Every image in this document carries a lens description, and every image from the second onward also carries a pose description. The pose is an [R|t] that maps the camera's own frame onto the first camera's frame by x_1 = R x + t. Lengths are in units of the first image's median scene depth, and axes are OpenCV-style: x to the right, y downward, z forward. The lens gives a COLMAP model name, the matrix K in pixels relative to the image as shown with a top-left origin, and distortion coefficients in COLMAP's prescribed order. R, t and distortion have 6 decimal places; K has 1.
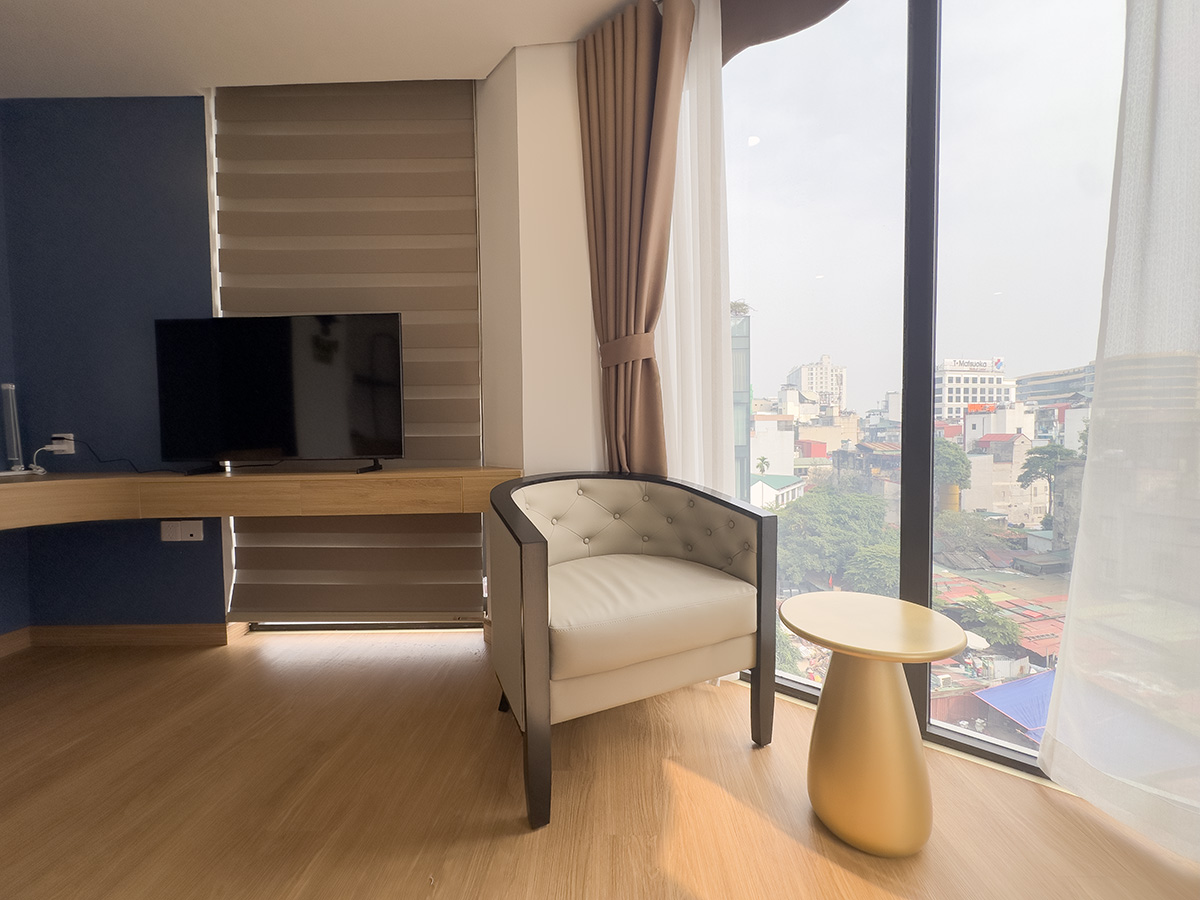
lens RADIAL K [[475.1, 0, 606.7], [0, 475.1, 447.4], [0, 0, 1]] dist [-0.003400, -0.000144]
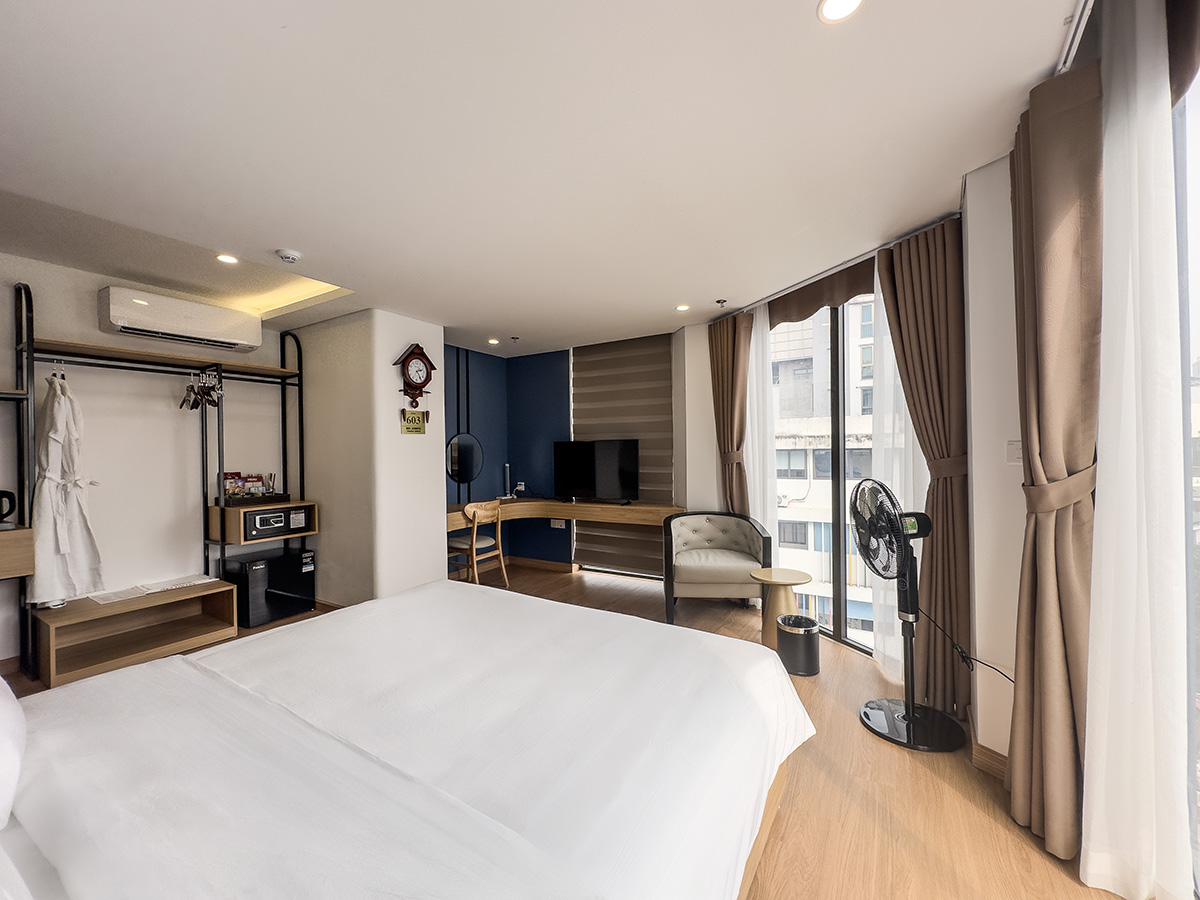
lens RADIAL K [[480.9, 0, 600.0], [0, 480.9, 450.0], [0, 0, 1]] dist [-0.001150, -0.000028]
pose [[0.860140, 0.002884, -0.510050, 0.585795], [-0.022093, 0.999256, -0.031608, -0.138005], [0.509580, 0.038456, 0.859564, -1.086950]]
